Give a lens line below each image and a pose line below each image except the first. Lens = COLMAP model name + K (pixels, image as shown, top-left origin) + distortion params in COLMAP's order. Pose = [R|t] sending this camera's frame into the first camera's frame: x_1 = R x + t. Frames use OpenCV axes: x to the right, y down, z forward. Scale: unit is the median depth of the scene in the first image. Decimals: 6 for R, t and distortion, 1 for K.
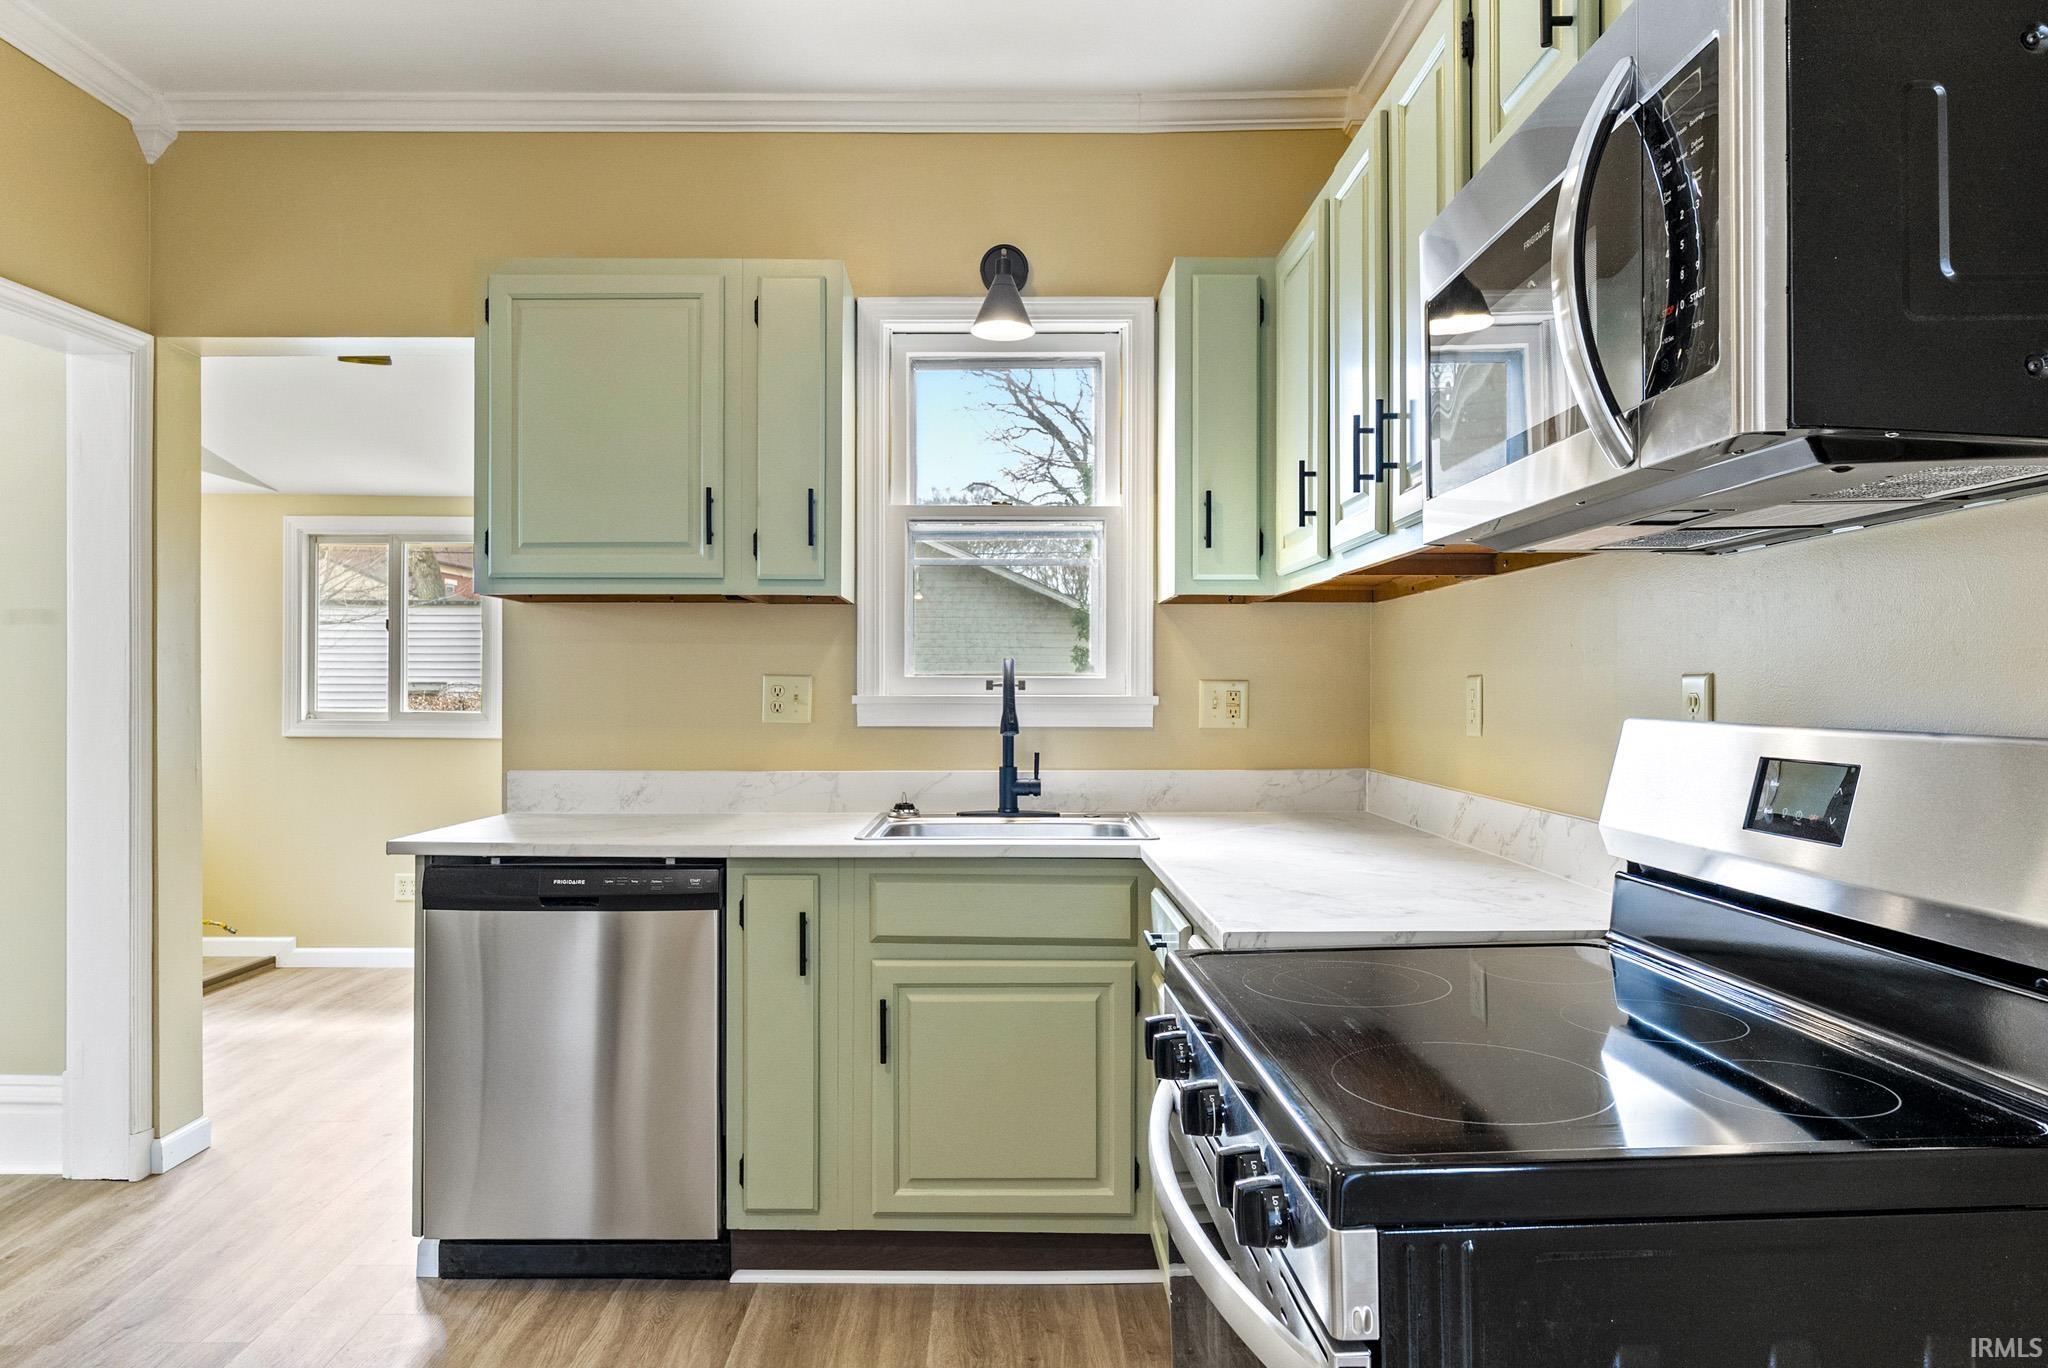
lens RADIAL K [[1338.7, 0, 1014.4], [0, 1338.7, 690.3], [0, 0, 1]] dist [-0.006195, 0.000040]
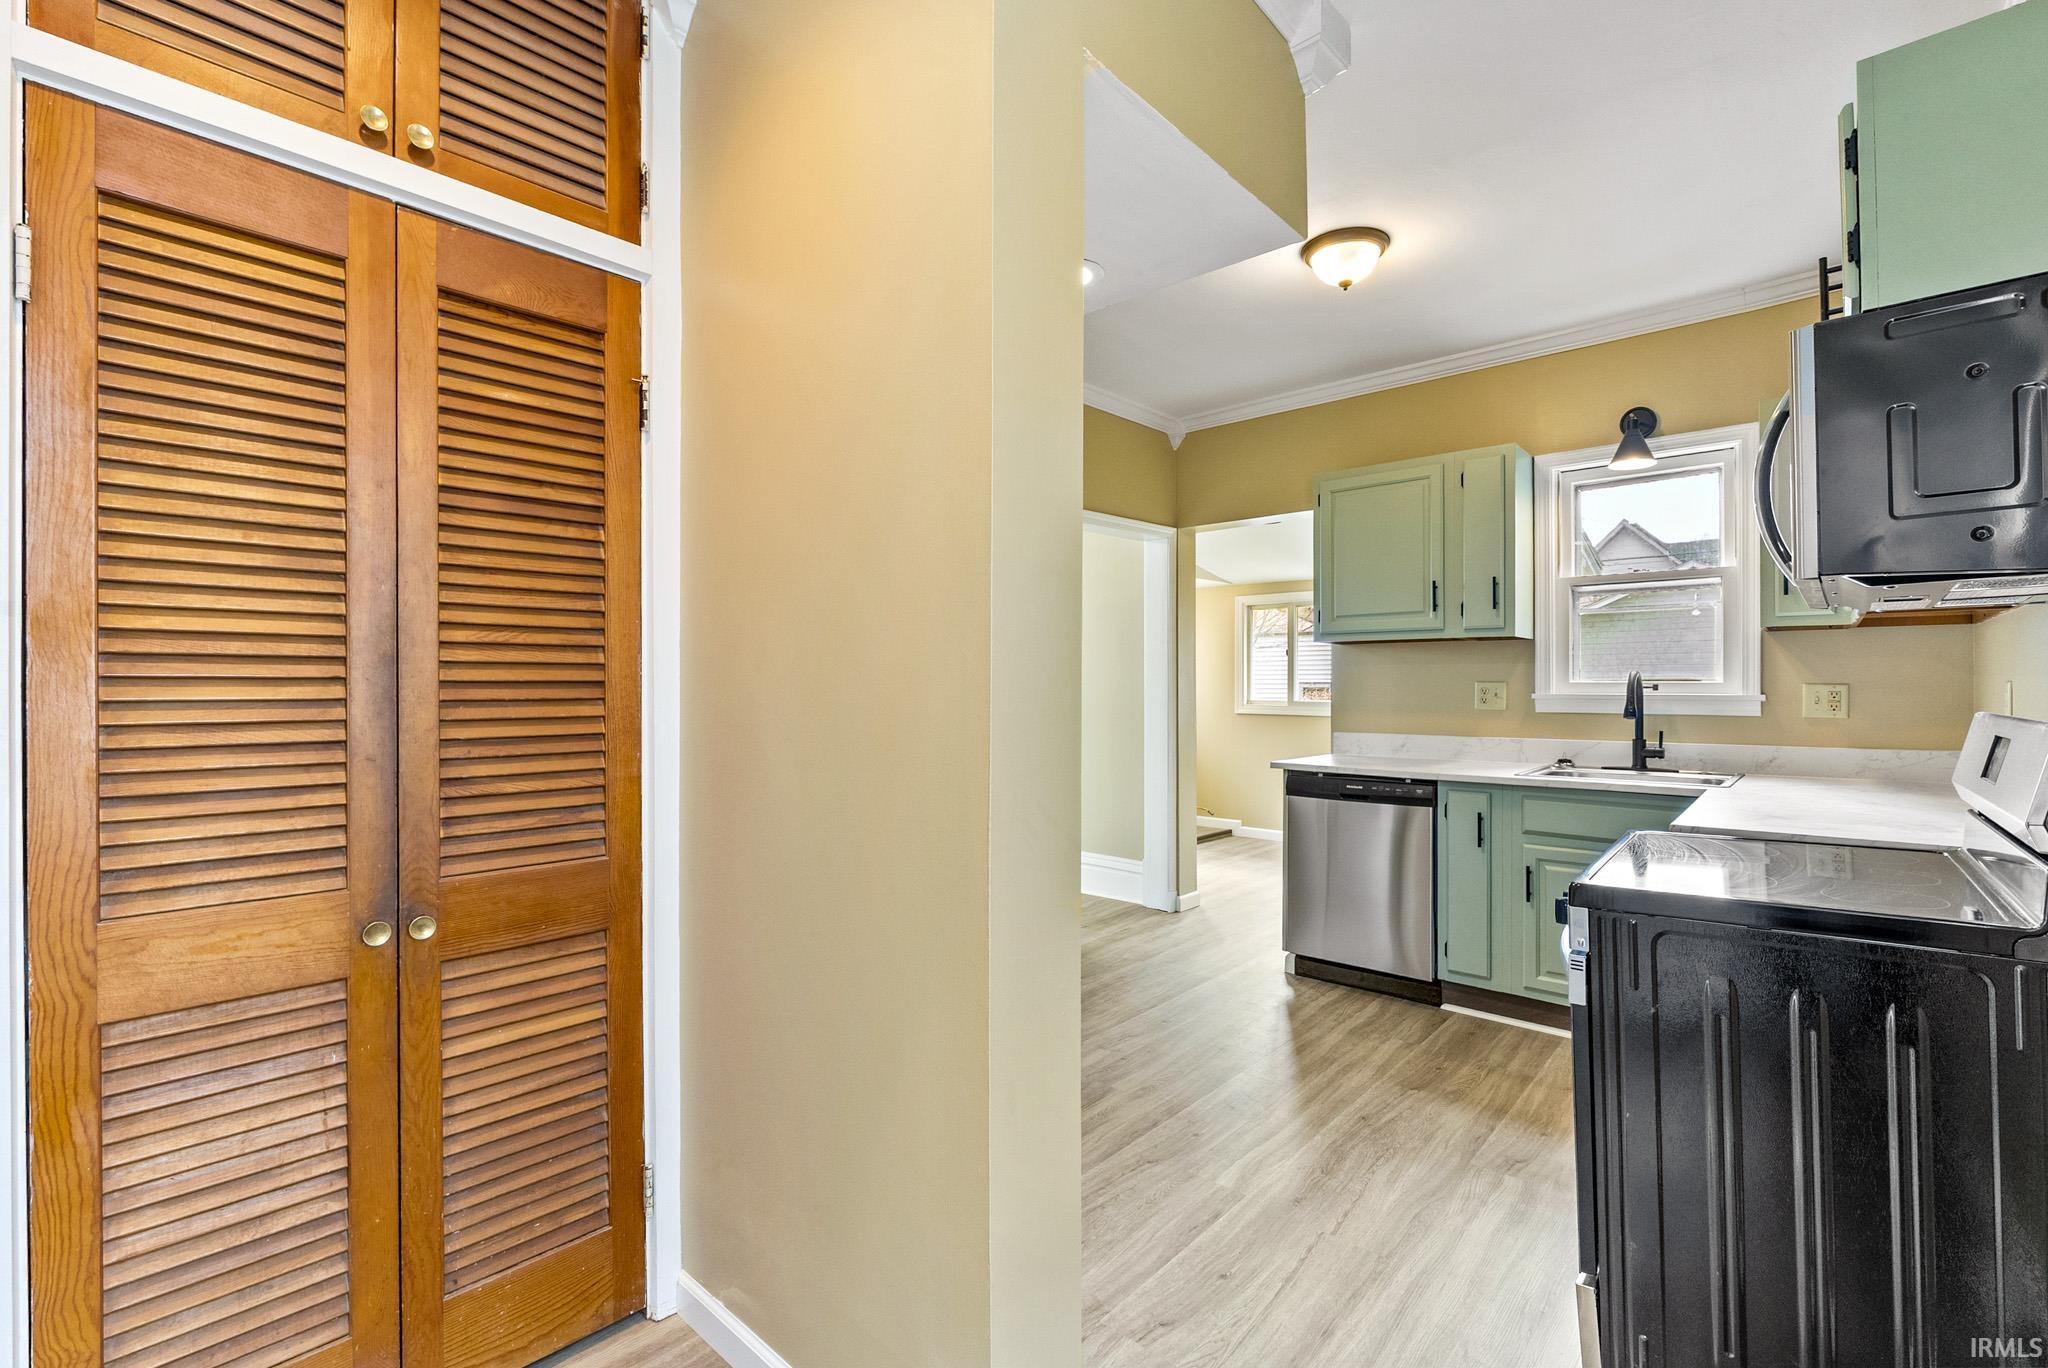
lens RADIAL K [[914.4, 0, 1046.5], [0, 914.4, 687.9], [0, 0, 1]] dist [0.001639, 0.000044]
pose [[0.756224, -0.000451, -0.654312, 0.181677], [0.001530, 0.999998, 0.001080, -0.005824], [0.654311, -0.001818, 0.756224, -0.284685]]
